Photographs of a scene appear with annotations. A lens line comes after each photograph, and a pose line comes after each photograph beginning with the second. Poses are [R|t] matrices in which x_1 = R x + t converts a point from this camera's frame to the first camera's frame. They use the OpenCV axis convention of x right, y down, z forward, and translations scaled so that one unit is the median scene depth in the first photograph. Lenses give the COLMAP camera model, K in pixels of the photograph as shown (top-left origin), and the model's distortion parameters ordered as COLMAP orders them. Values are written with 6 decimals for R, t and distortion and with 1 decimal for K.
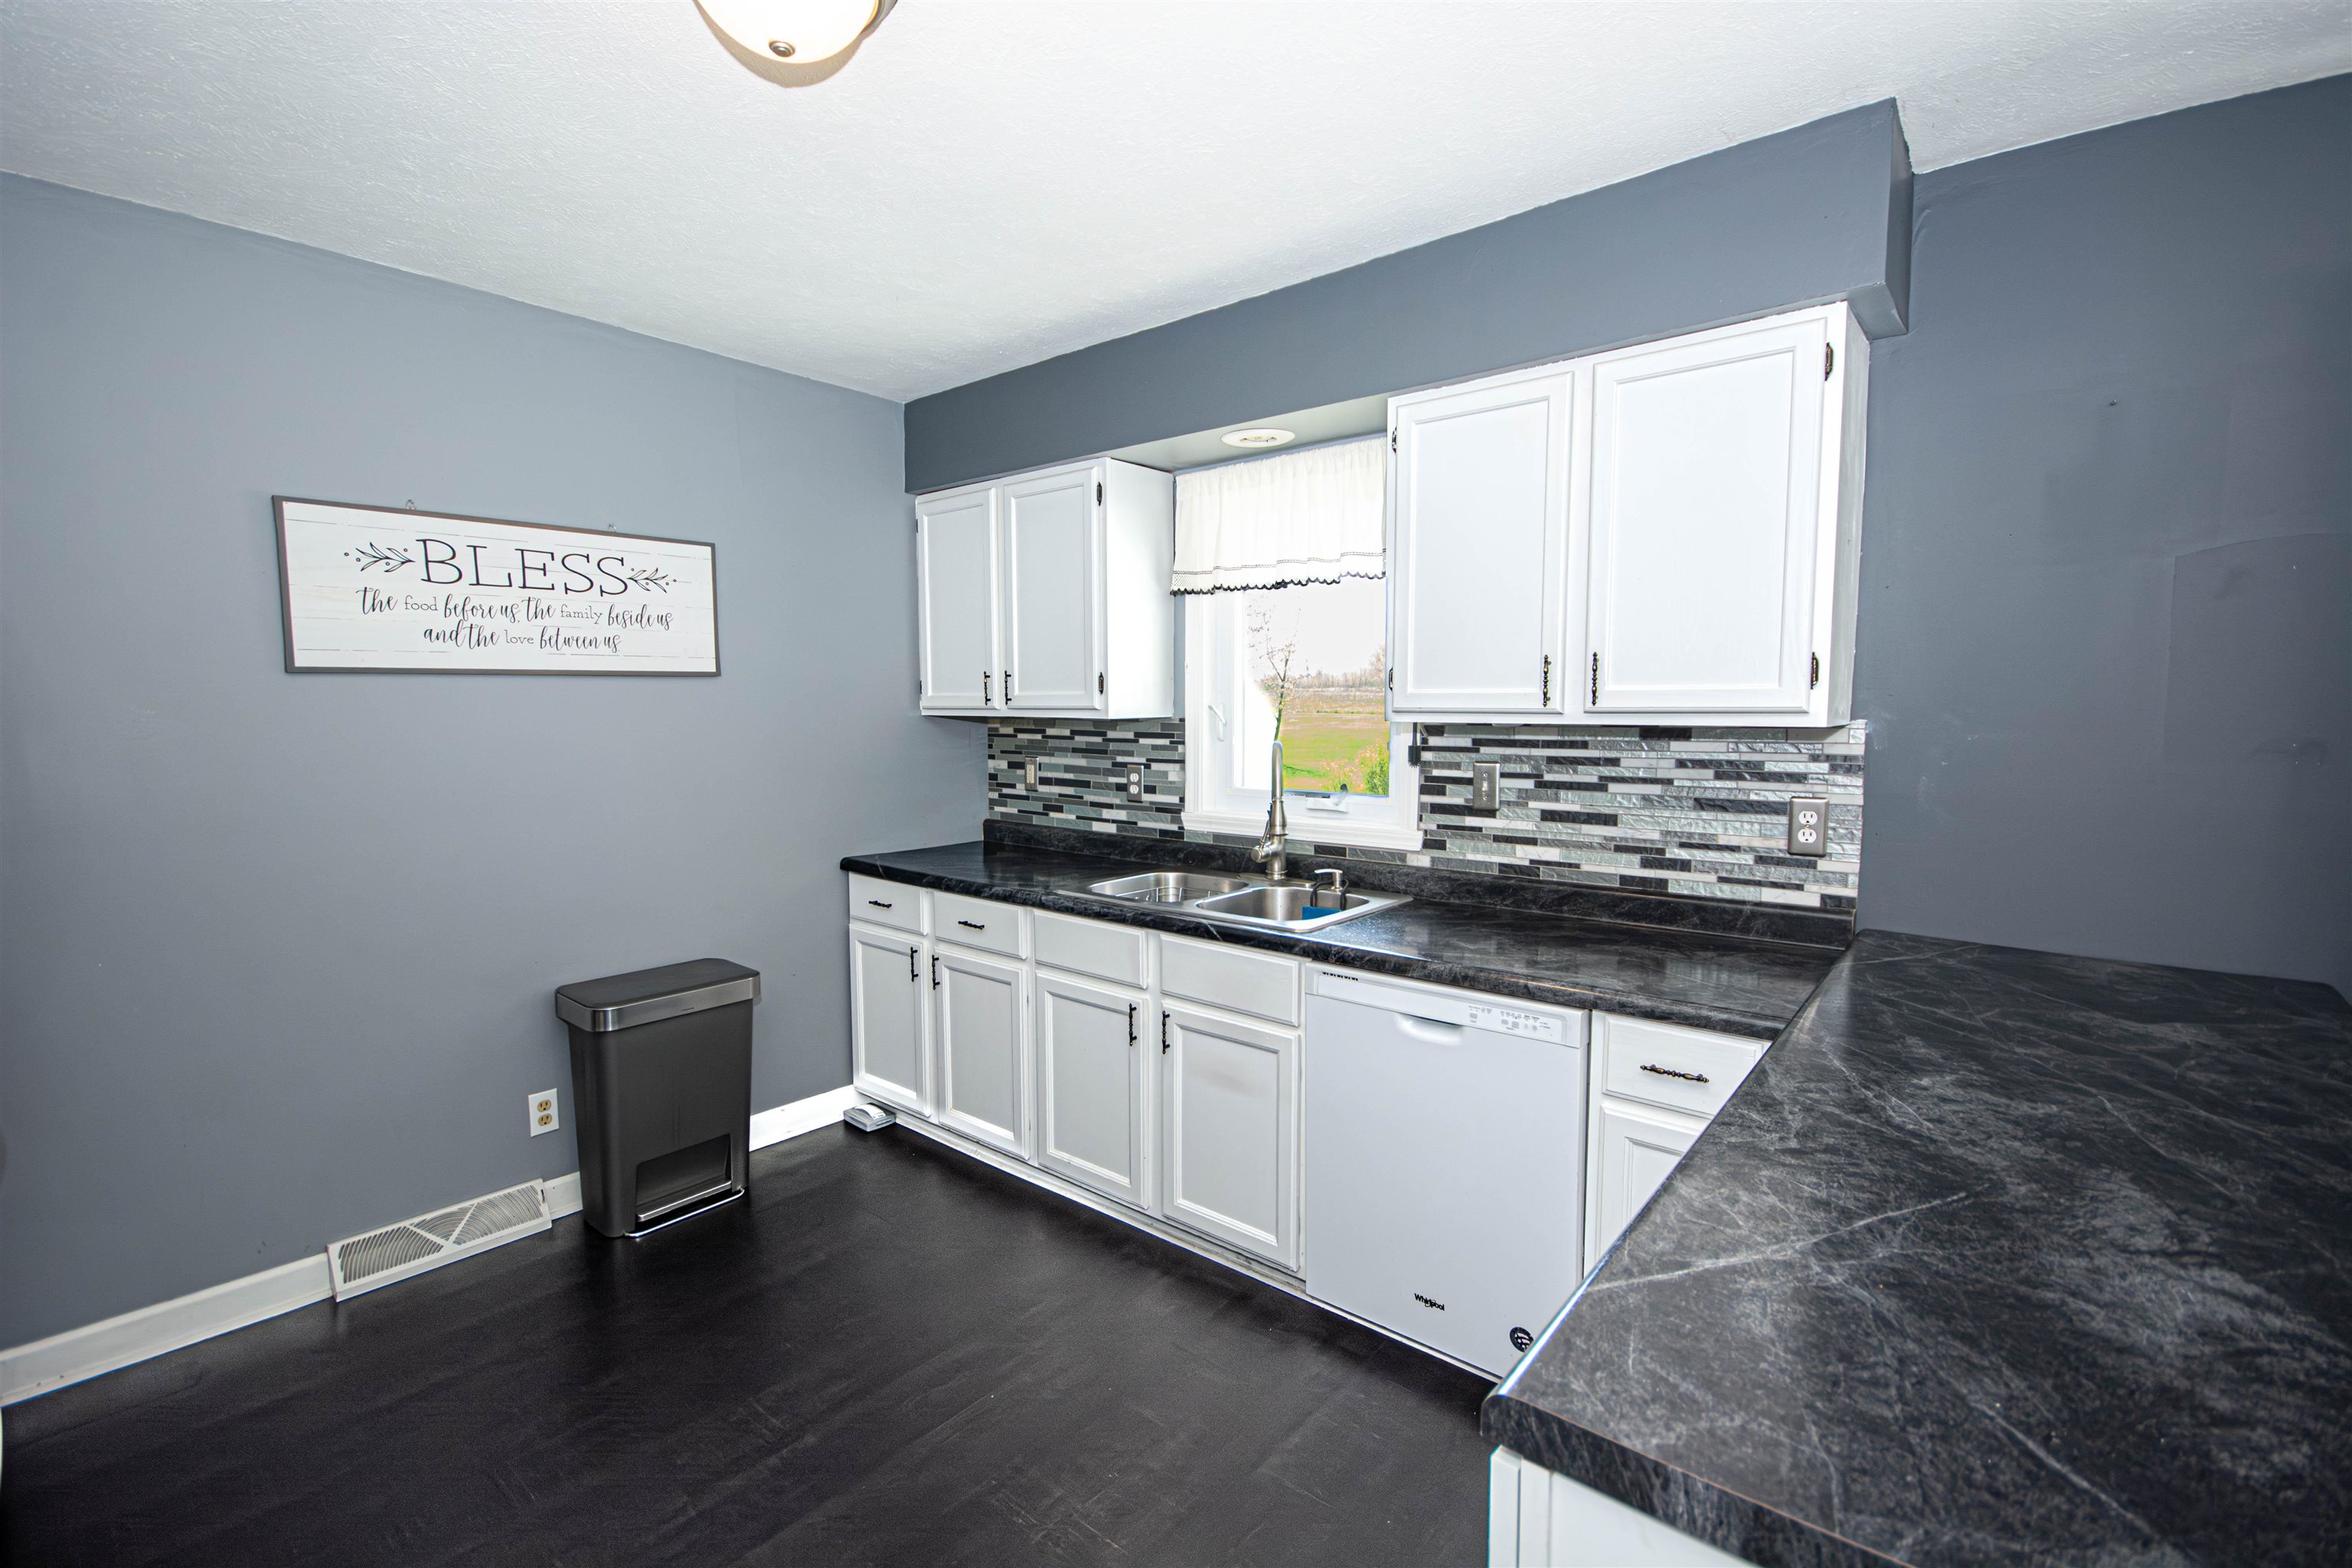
lens RADIAL K [[1024.8, 0, 1132.4], [0, 1024.8, 793.3], [0, 0, 1]] dist [0.000442, -0.000144]
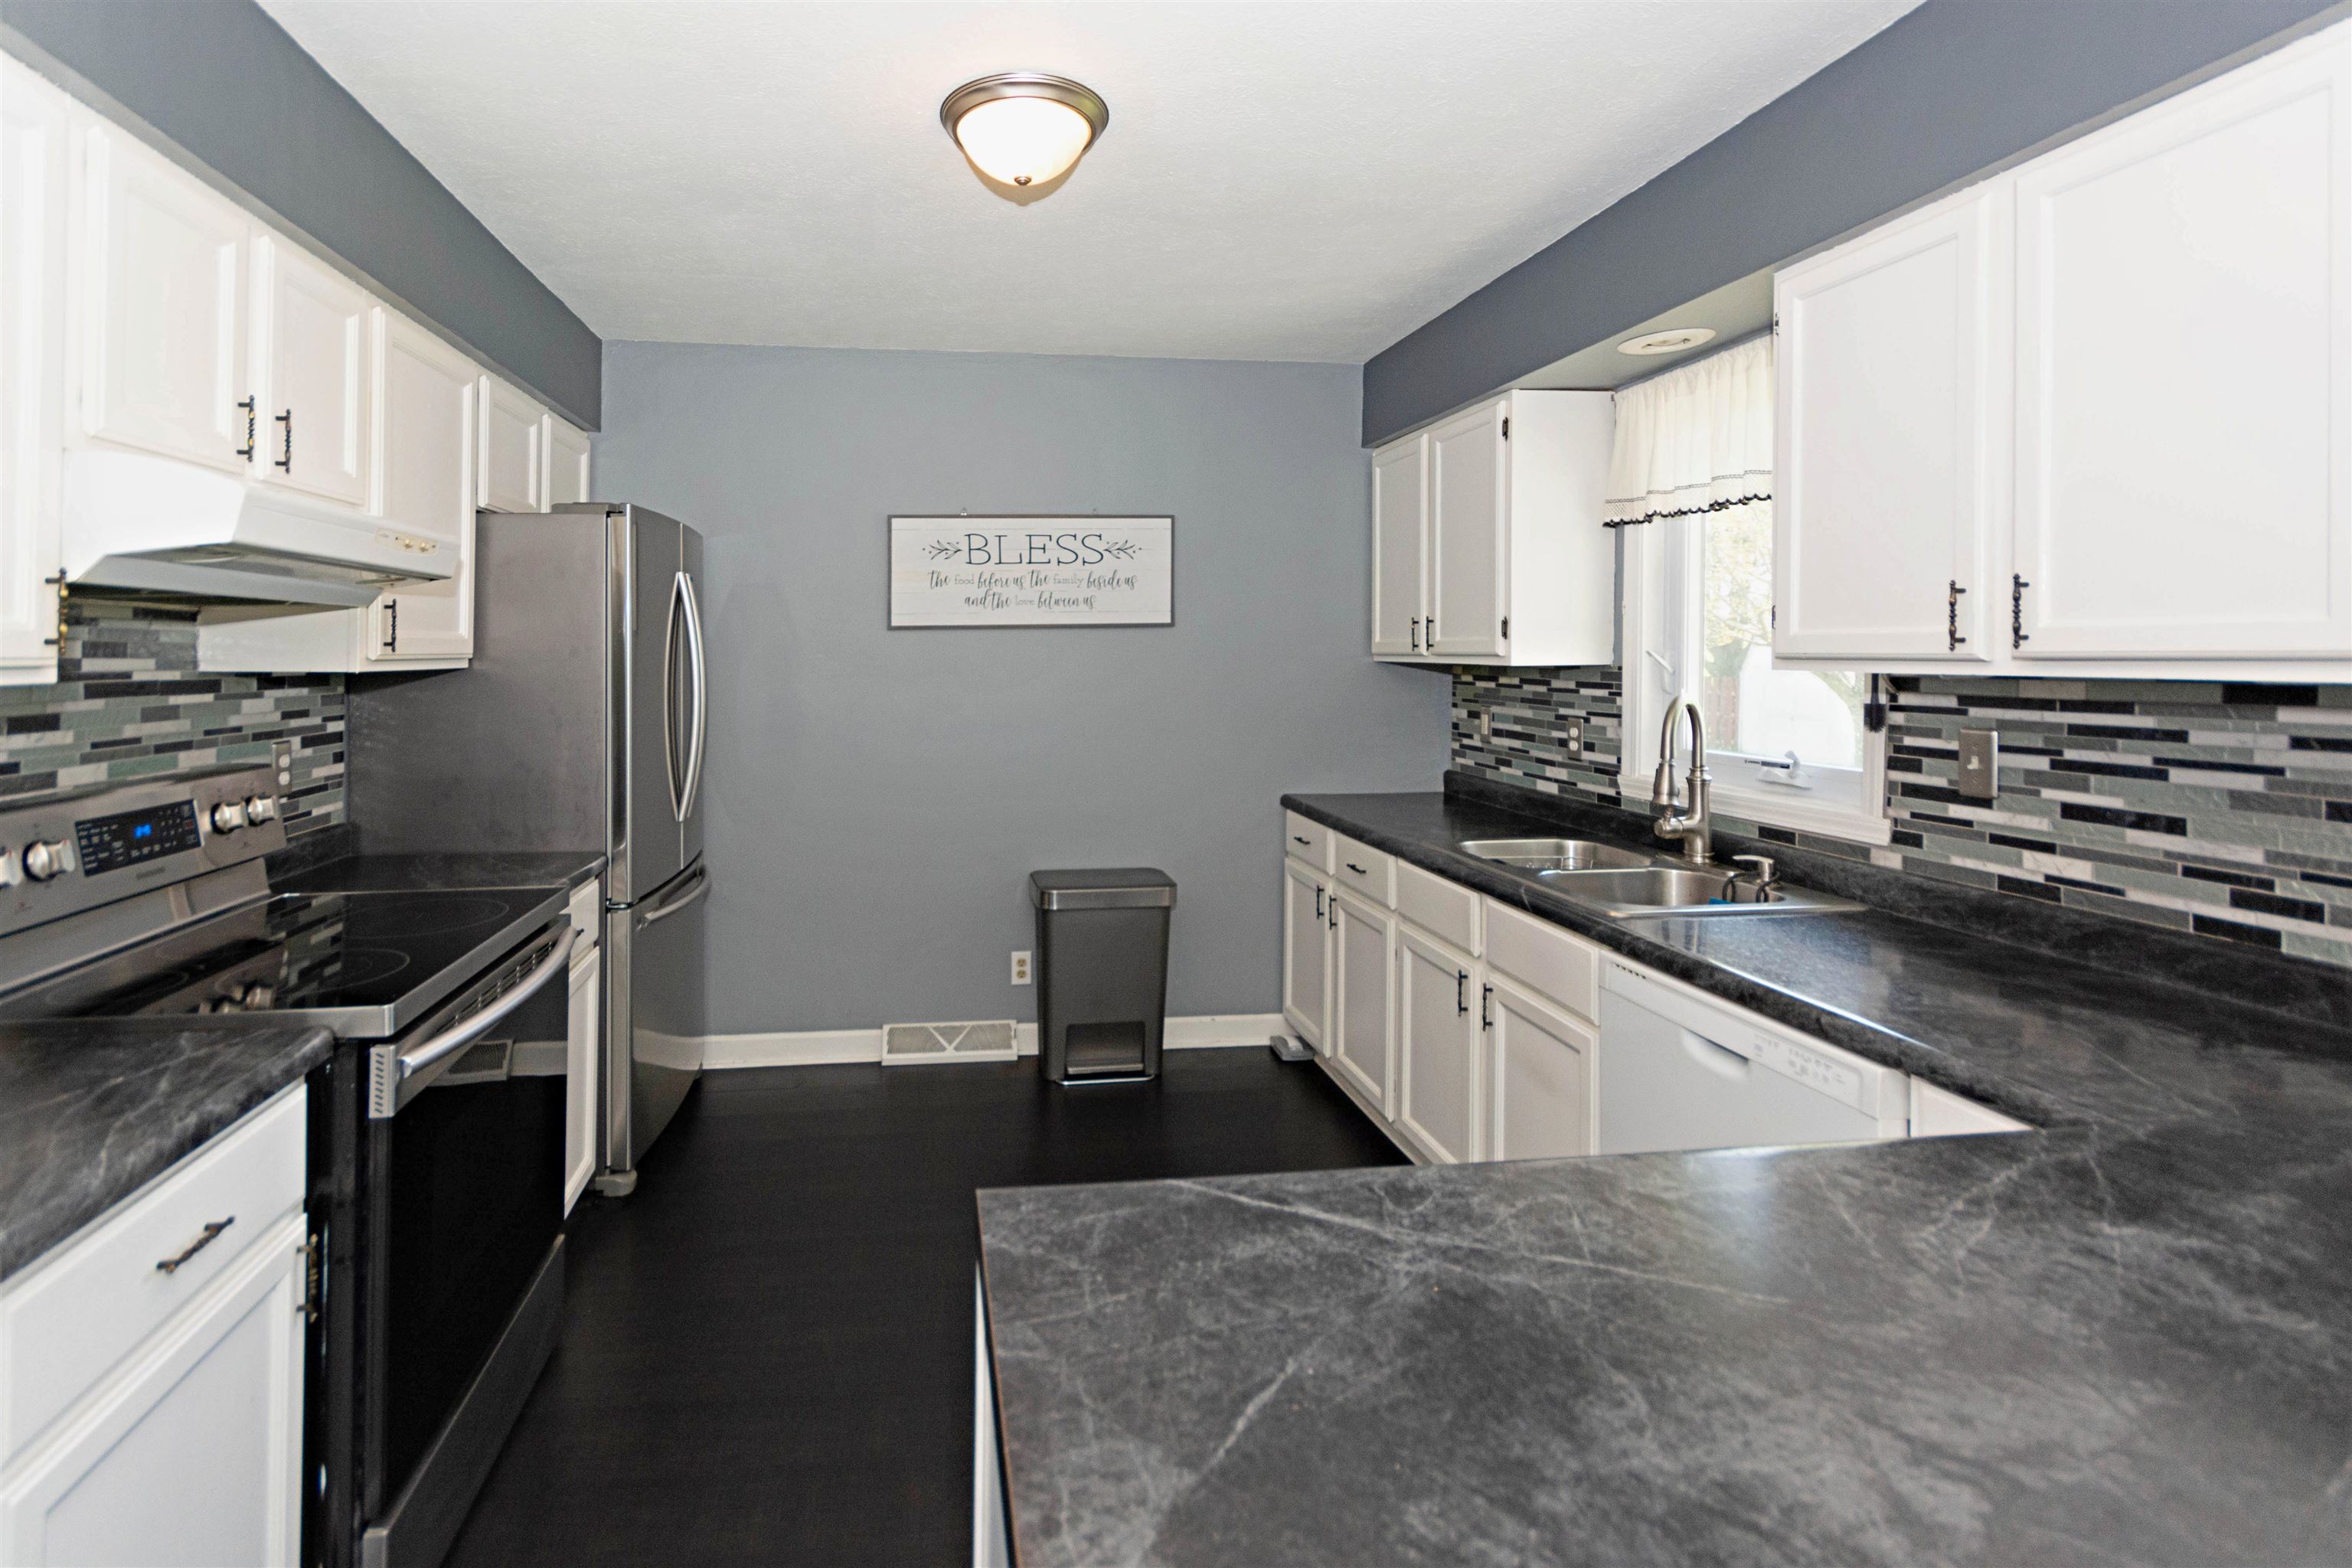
lens RADIAL K [[1058.1, 0, 1033.1], [0, 1058.1, 644.8], [0, 0, 1]] dist [0.001609, 0.000257]
pose [[0.731010, -0.004973, -0.682348, 0.349600], [-0.058974, 0.995771, -0.070438, 0.001654], [0.679813, 0.091731, 0.727626, 0.011218]]
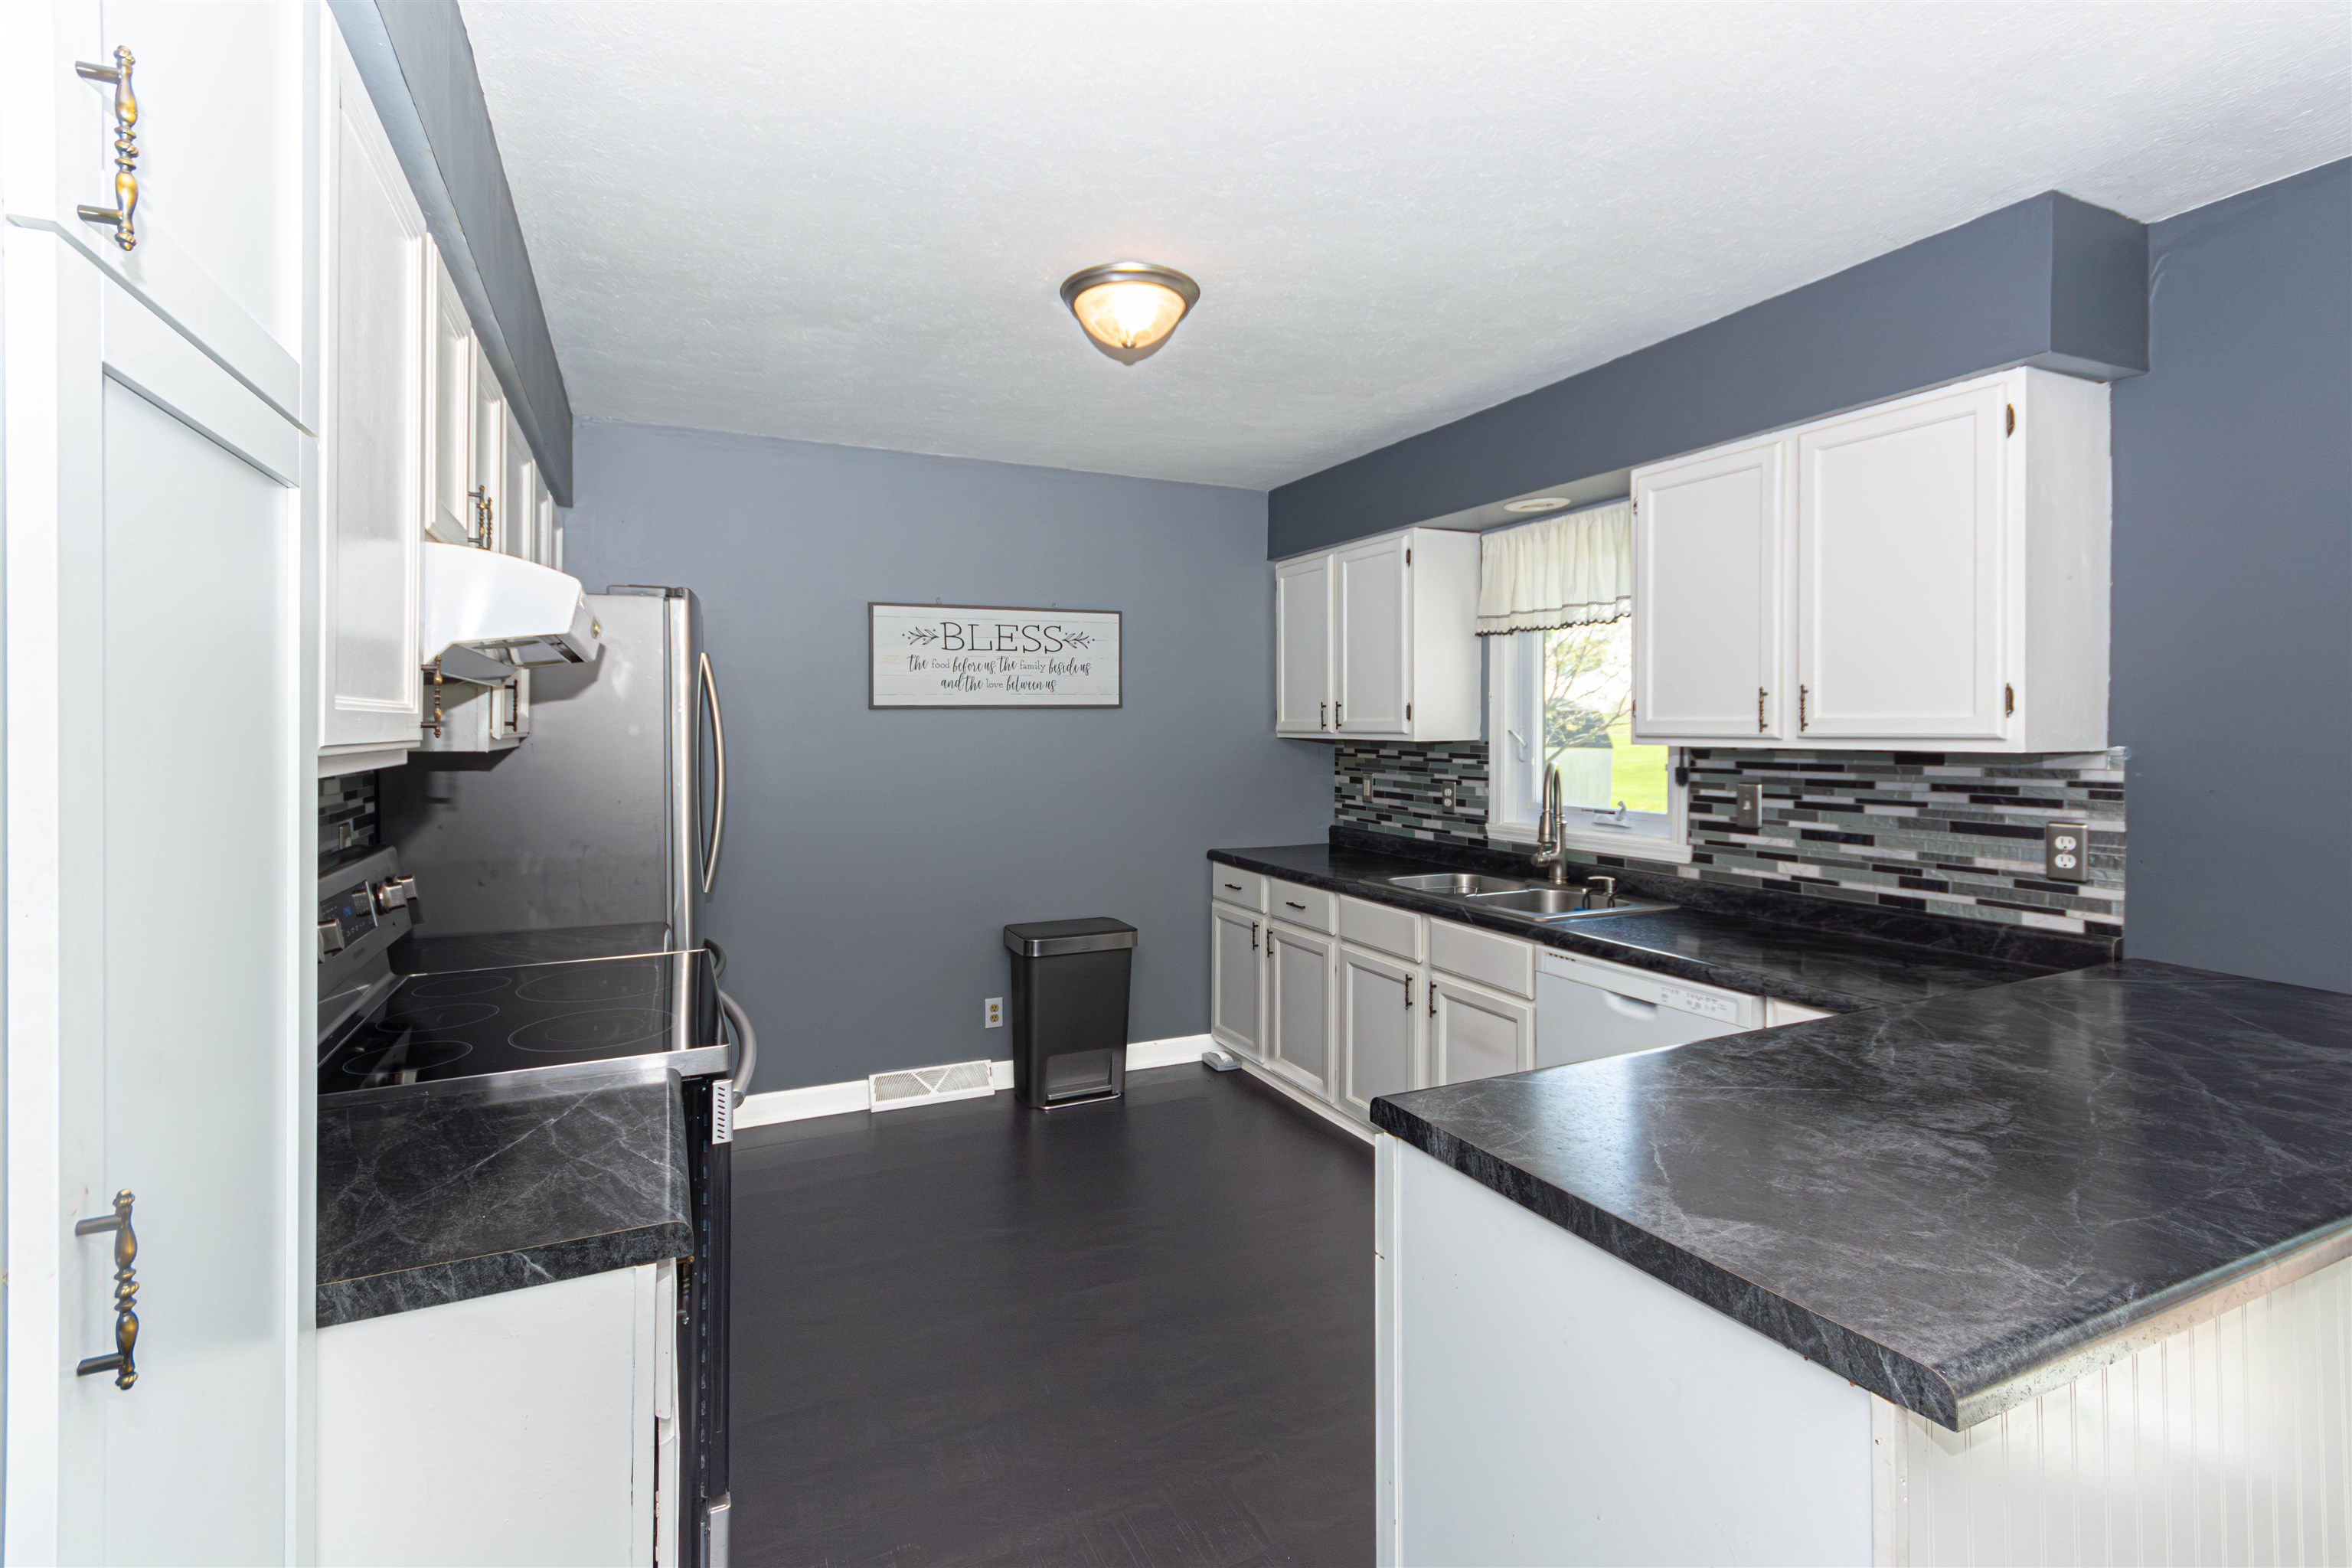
lens RADIAL K [[1030.4, 0, 1104.9], [0, 1030.4, 721.1], [0, 0, 1]] dist [-0.012984, 0.019426]
pose [[0.899097, -0.001244, -0.437748, 0.198597], [-0.039123, 0.995766, -0.083187, 0.020018], [0.435997, 0.091919, 0.895241, -0.261739]]
